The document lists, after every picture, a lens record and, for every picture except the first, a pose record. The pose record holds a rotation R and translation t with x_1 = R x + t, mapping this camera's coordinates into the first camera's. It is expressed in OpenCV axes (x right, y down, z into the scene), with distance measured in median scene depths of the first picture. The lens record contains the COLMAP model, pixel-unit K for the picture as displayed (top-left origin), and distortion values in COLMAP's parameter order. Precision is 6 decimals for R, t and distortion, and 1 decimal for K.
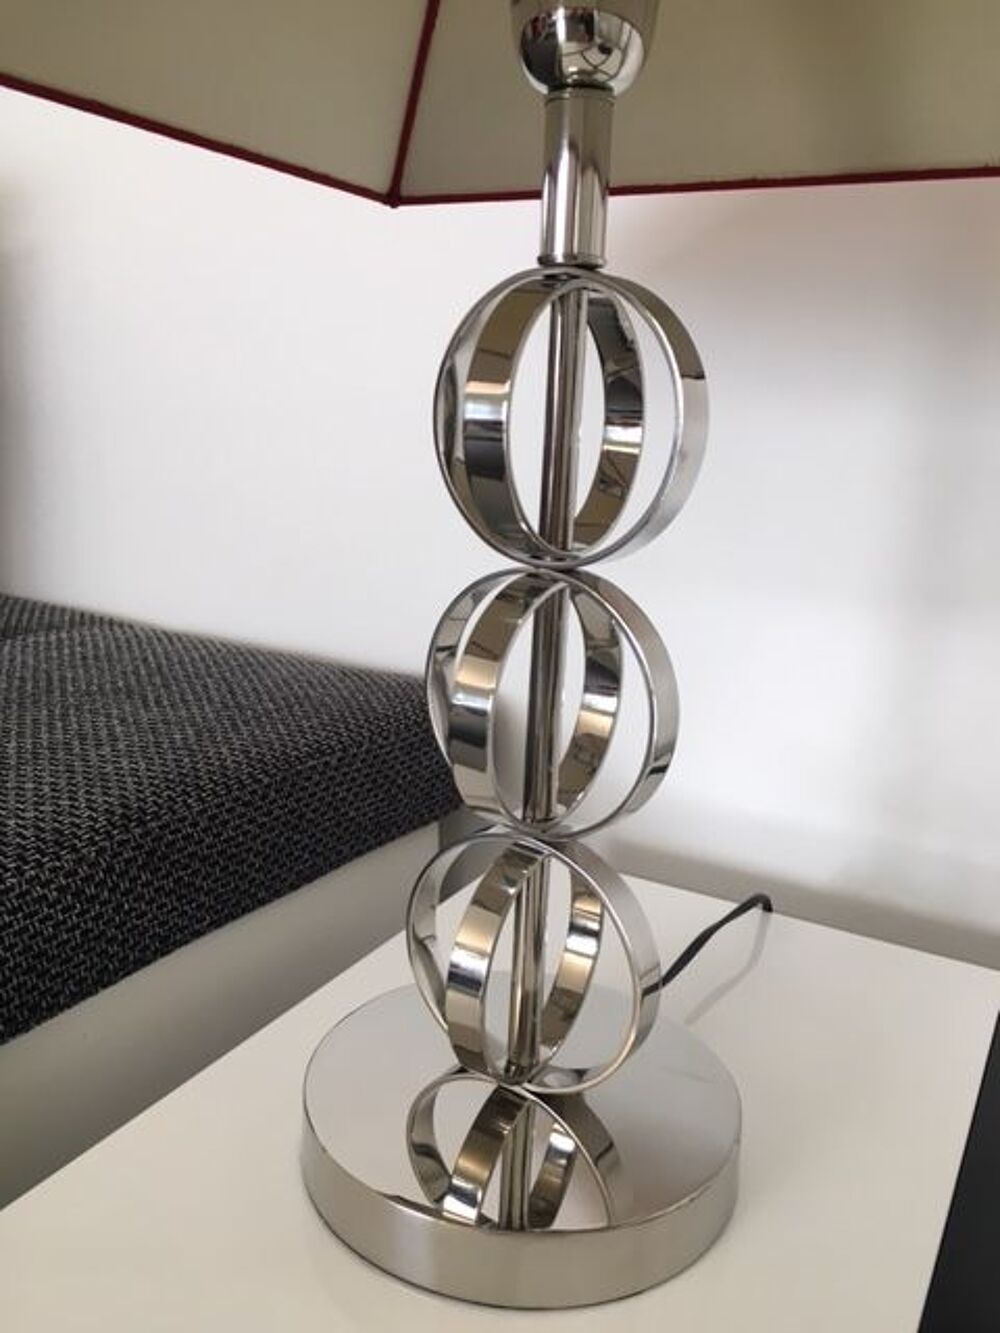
lens RADIAL K [[1156.1, 0, 499.0], [0, 1156.1, 647.9], [0, 0, 1]] dist [0.056314, -0.006894]
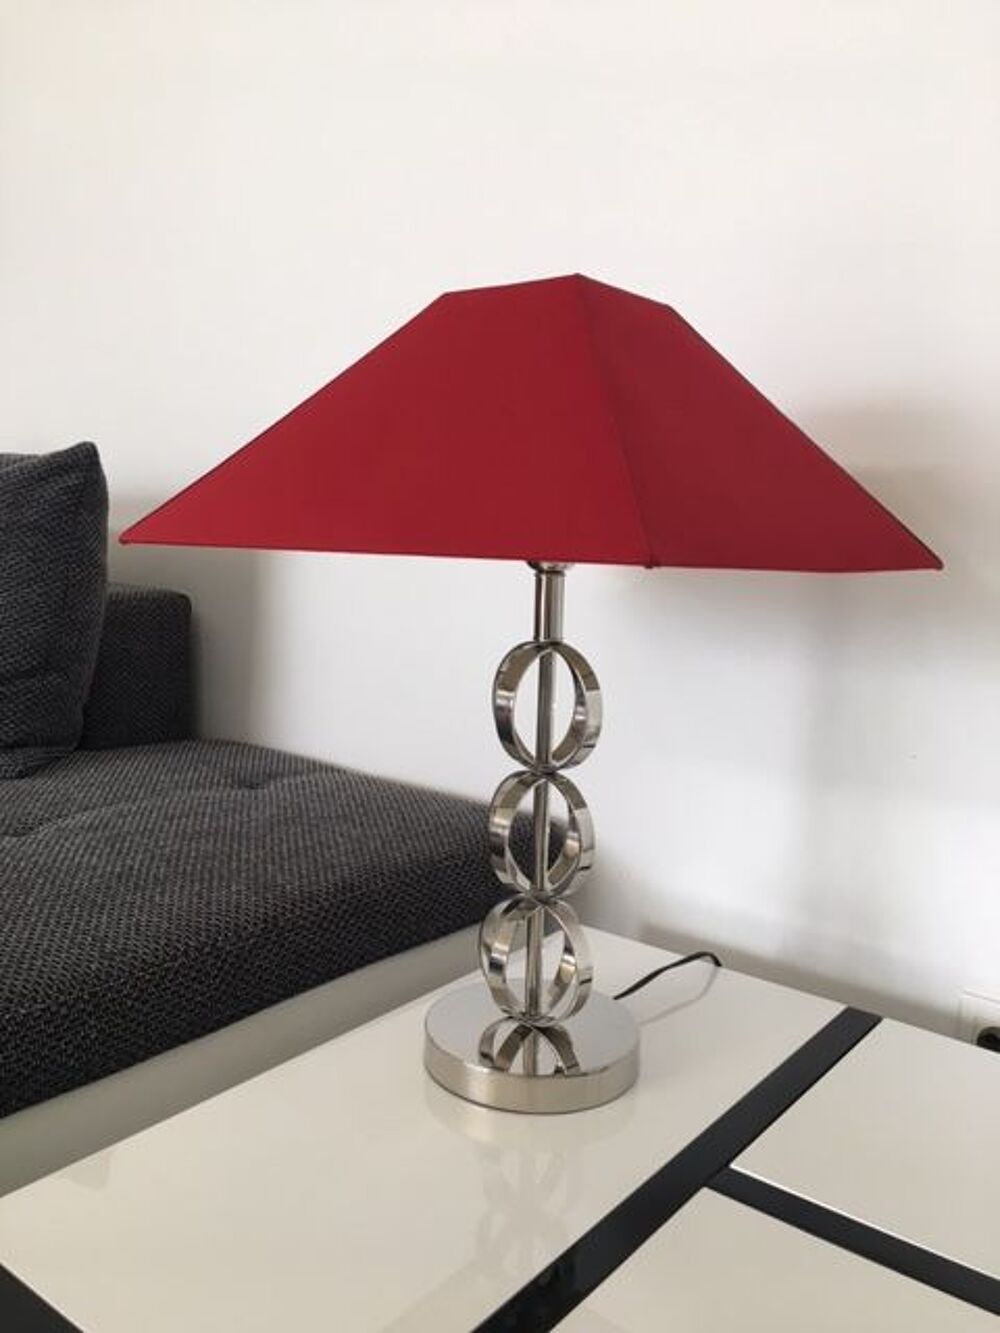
lens RADIAL K [[1156.1, 0, 499.0], [0, 1156.1, 647.9], [0, 0, 1]] dist [0.056314, -0.006894]
pose [[0.986594, 0.004561, -0.163129, 0.201293], [-0.021050, 0.994815, -0.099496, -0.050913], [0.161830, 0.101596, 0.981575, -0.732458]]
